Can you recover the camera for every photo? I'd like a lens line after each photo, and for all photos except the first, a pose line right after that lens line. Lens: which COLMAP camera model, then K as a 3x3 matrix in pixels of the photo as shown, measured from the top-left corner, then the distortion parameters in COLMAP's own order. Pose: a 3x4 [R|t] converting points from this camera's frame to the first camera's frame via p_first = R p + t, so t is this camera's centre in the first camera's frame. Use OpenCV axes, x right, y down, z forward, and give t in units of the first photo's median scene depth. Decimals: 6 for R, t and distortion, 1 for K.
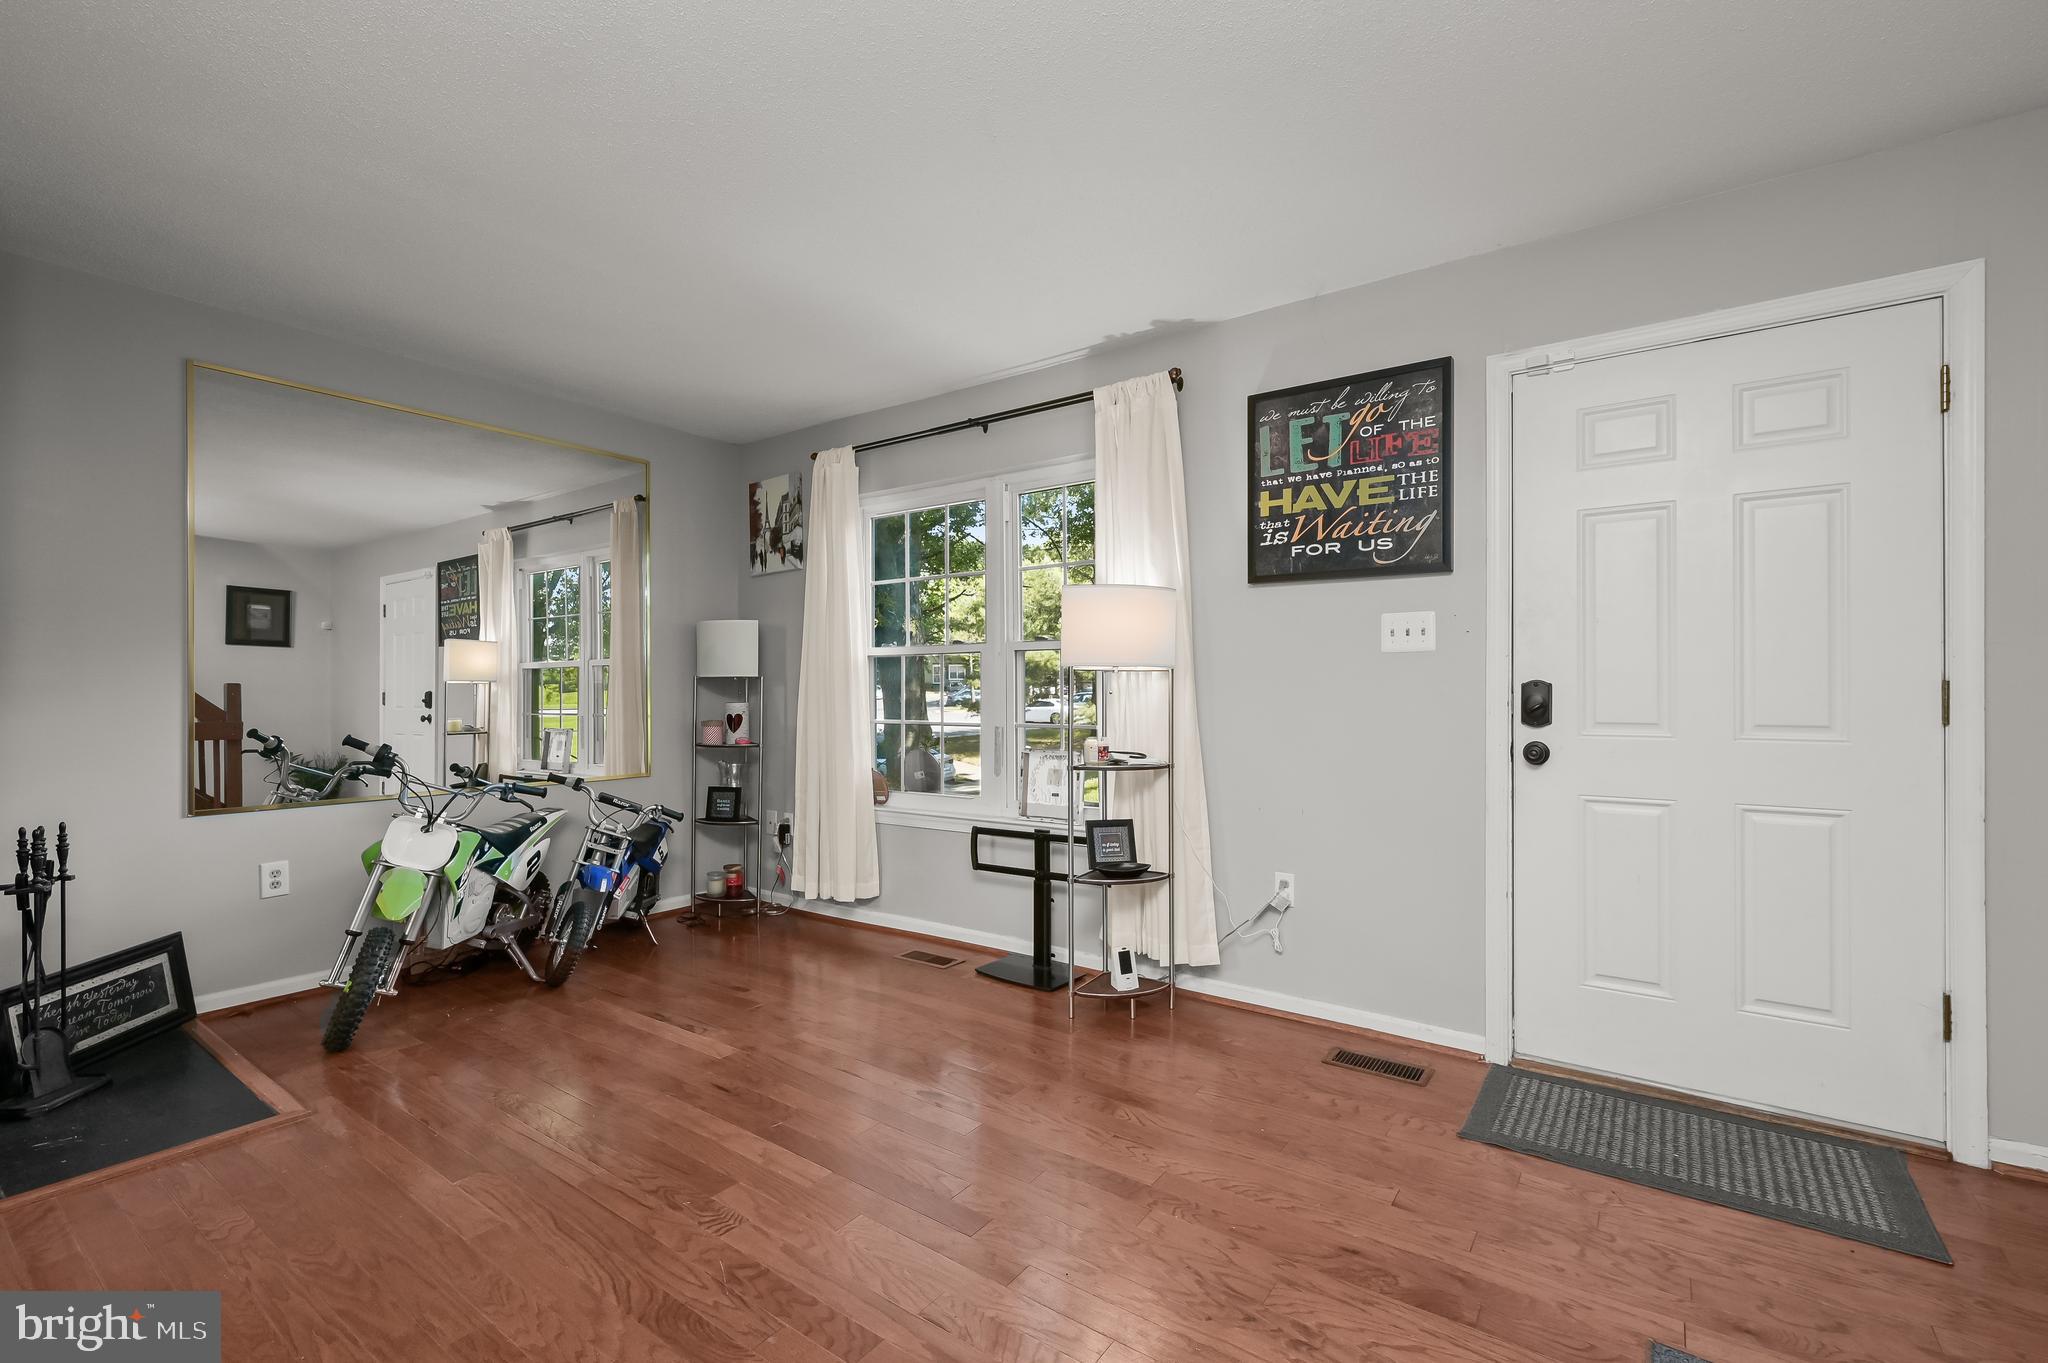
lens RADIAL K [[903.4, 0, 1042.9], [0, 903.4, 684.0], [0, 0, 1]] dist [-0.001706, -0.000376]
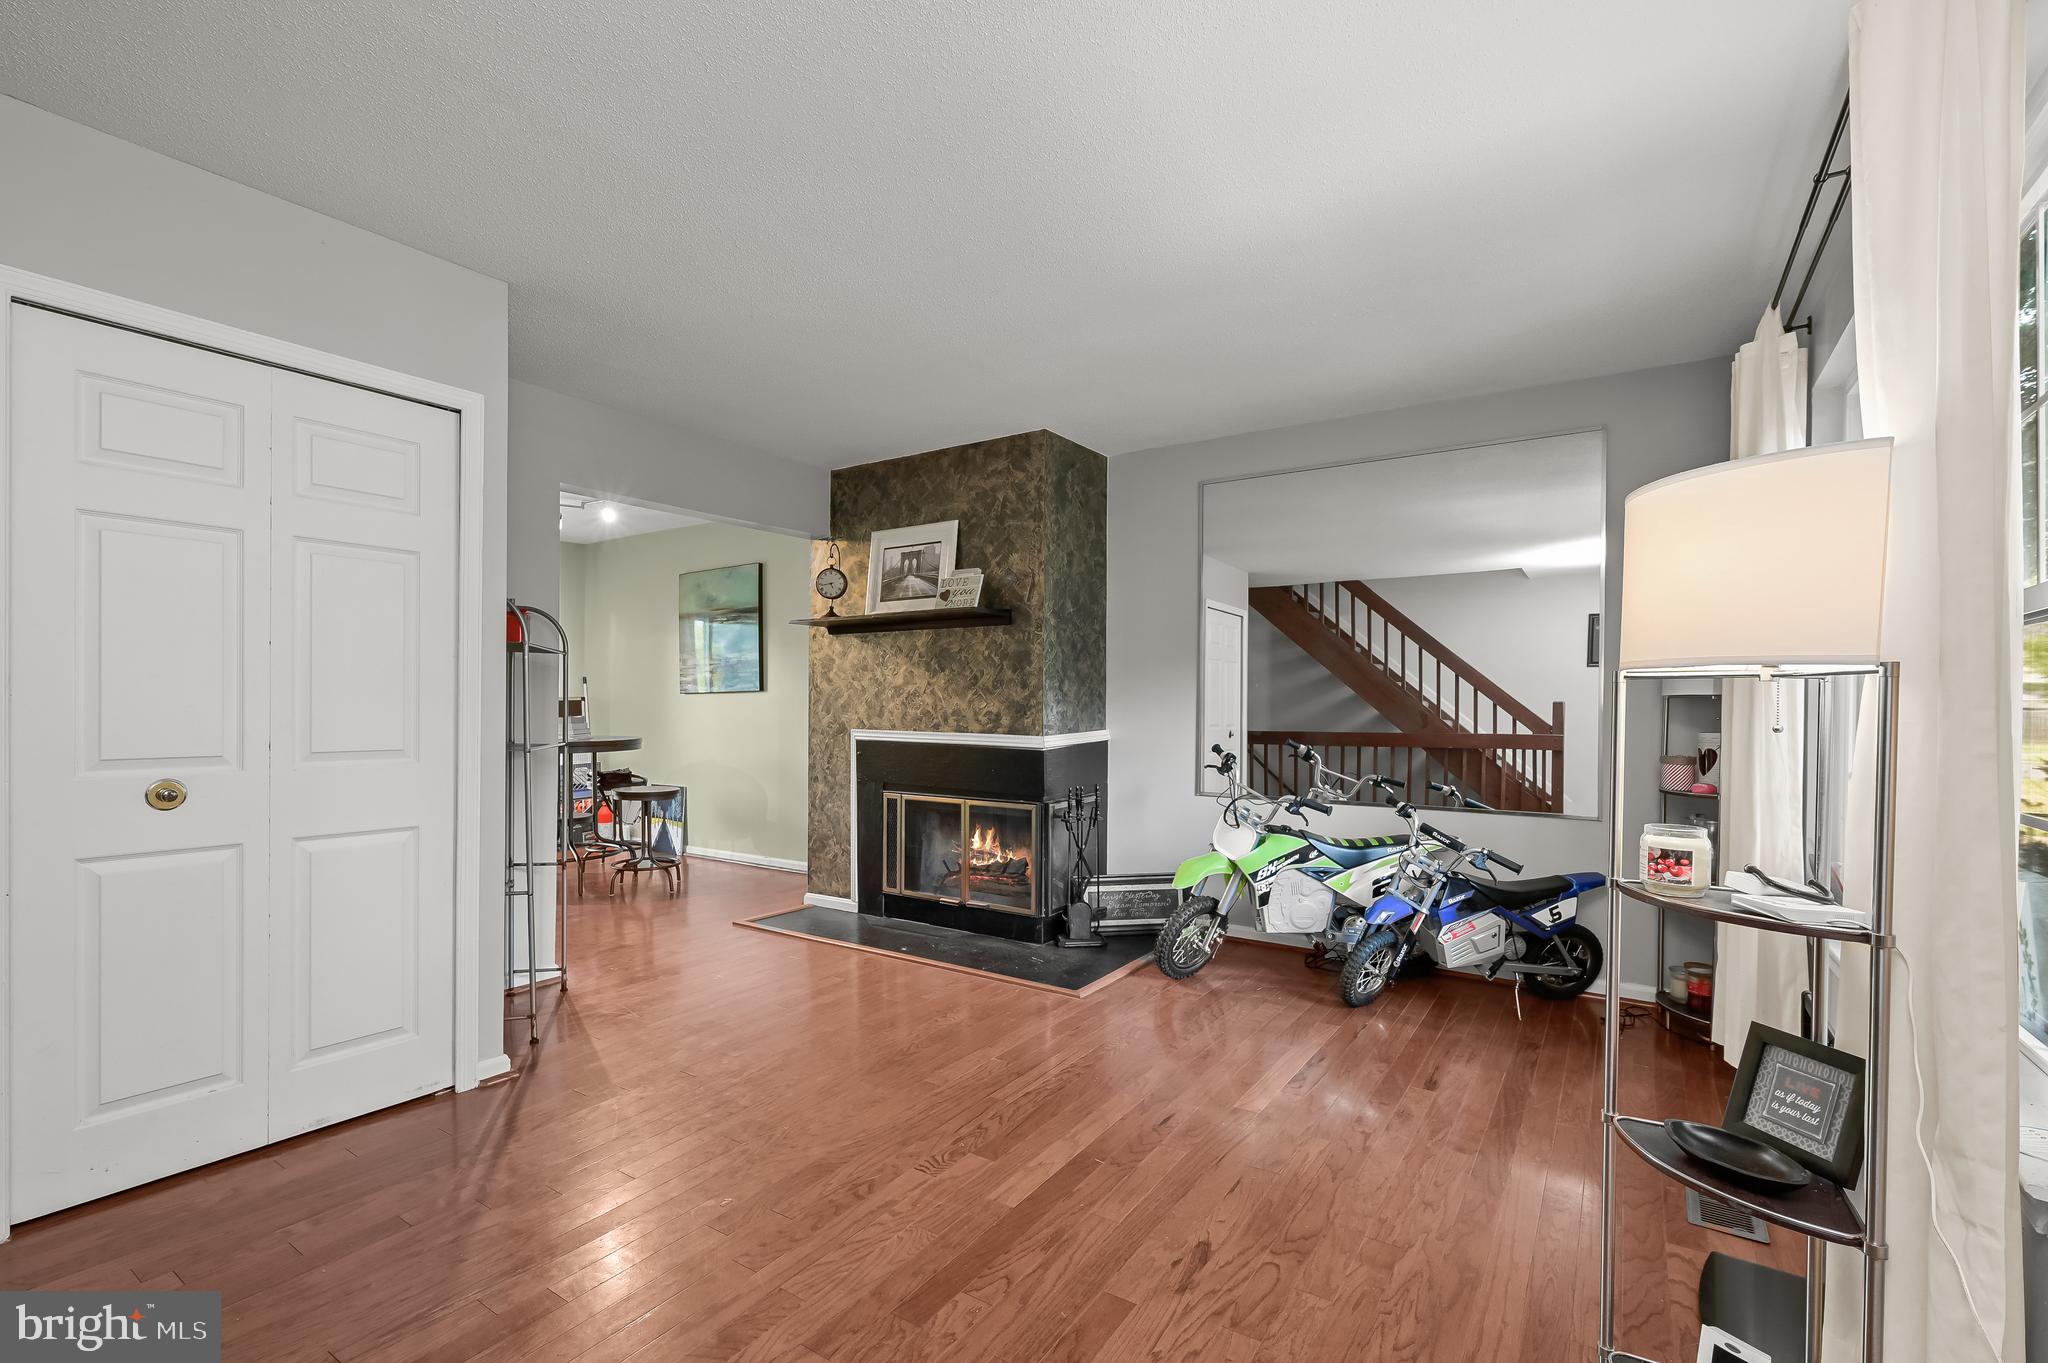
lens RADIAL K [[903.4, 0, 1018.2], [0, 903.4, 712.6], [0, 0, 1]] dist [-0.001706, -0.000376]
pose [[0.013516, 0.014922, -0.999797, 0.528578], [-0.000973, 0.999888, 0.014910, -0.008655], [0.999908, 0.000771, 0.013529, 0.707695]]
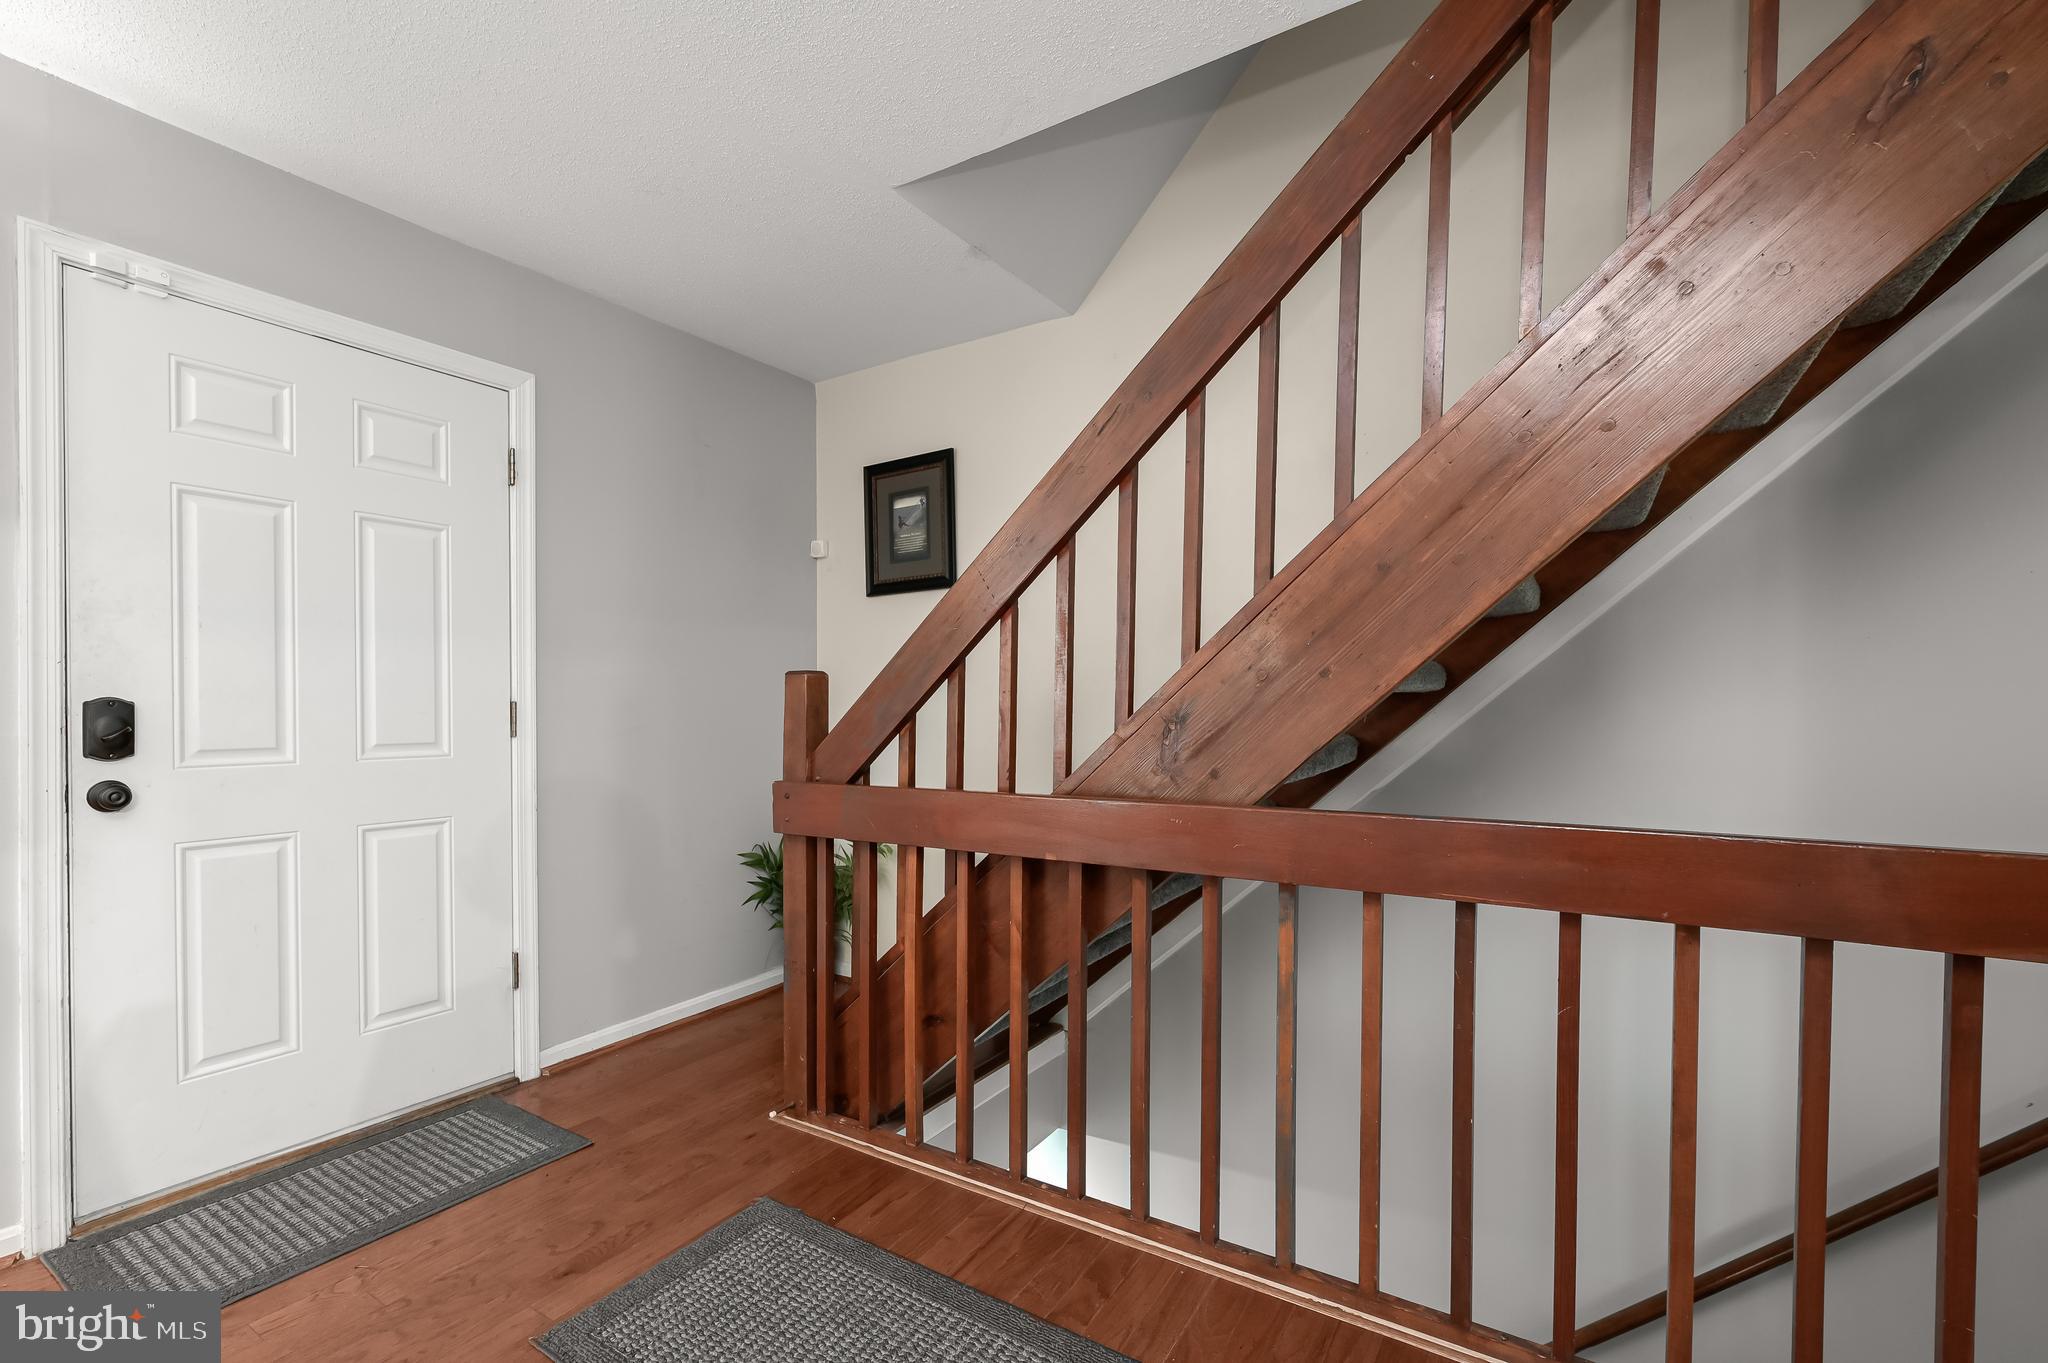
lens RADIAL K [[903.4, 0, 1019.4], [0, 903.4, 713.9], [0, 0, 1]] dist [-0.001706, -0.000376]
pose [[-0.056602, -0.006176, 0.998378, -0.208212], [-0.003425, 0.999976, 0.005992, 0.002134], [-0.998391, -0.003080, -0.056622, 0.271426]]
